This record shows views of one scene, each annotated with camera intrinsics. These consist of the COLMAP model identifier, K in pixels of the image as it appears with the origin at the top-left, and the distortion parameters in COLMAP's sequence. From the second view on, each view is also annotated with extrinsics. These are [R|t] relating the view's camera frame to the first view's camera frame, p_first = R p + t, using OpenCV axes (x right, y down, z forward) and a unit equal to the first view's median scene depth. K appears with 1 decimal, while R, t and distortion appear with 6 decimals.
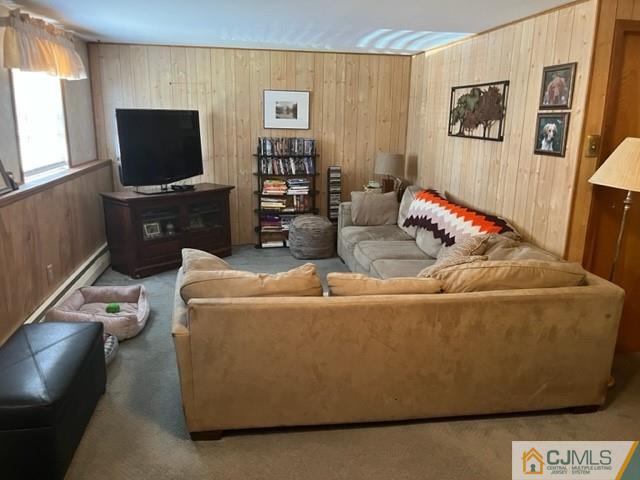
lens RADIAL K [[491.9, 0, 317.3], [0, 491.9, 239.1], [0, 0, 1]] dist [0.058497, -0.071587]
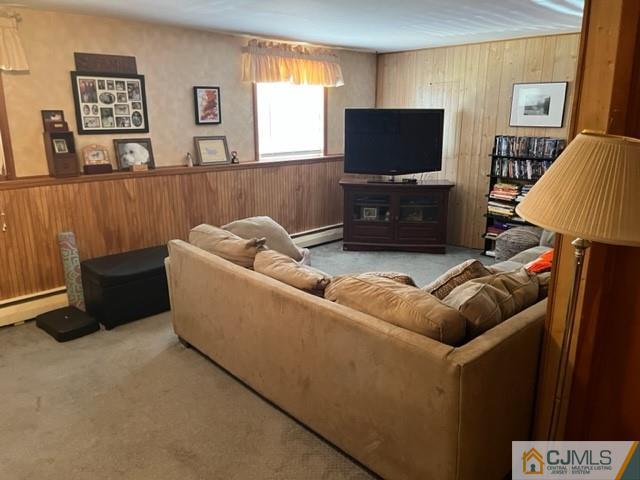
lens RADIAL K [[491.9, 0, 317.3], [0, 491.9, 239.1], [0, 0, 1]] dist [0.058497, -0.071587]
pose [[0.570773, 0.189593, -0.798920, 0.462278], [-0.194457, 0.976510, 0.092812, -0.038112], [0.797750, 0.102381, 0.594233, 0.199774]]
